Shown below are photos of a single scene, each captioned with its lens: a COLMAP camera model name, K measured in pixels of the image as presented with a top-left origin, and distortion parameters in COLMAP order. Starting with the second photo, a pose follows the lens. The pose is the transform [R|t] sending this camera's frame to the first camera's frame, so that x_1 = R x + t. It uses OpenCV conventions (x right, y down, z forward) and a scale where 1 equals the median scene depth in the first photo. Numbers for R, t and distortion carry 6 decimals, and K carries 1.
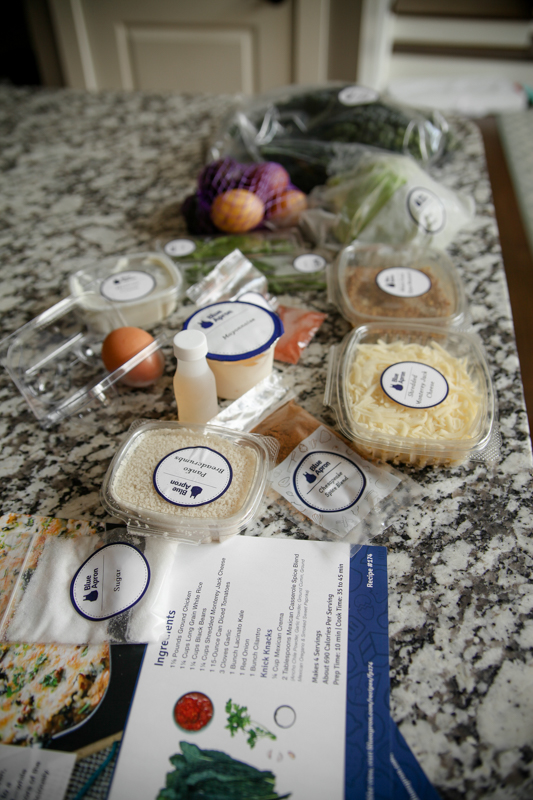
lens RADIAL K [[649.2, 0, 264.9], [0, 649.2, 400.1], [0, 0, 1]] dist [-0.006682, -0.004711]
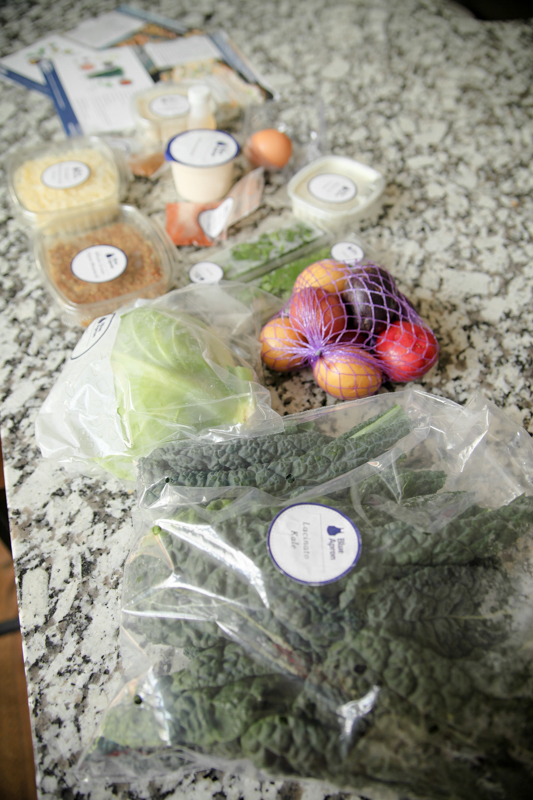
lens RADIAL K [[649.2, 0, 264.0], [0, 649.2, 400.1], [0, 0, 1]] dist [-0.006682, -0.004711]
pose [[-0.880008, 0.366272, -0.302376, 0.343473], [-0.318542, 0.017087, 0.947755, -1.116303], [0.352303, 0.930351, 0.101636, 1.105497]]
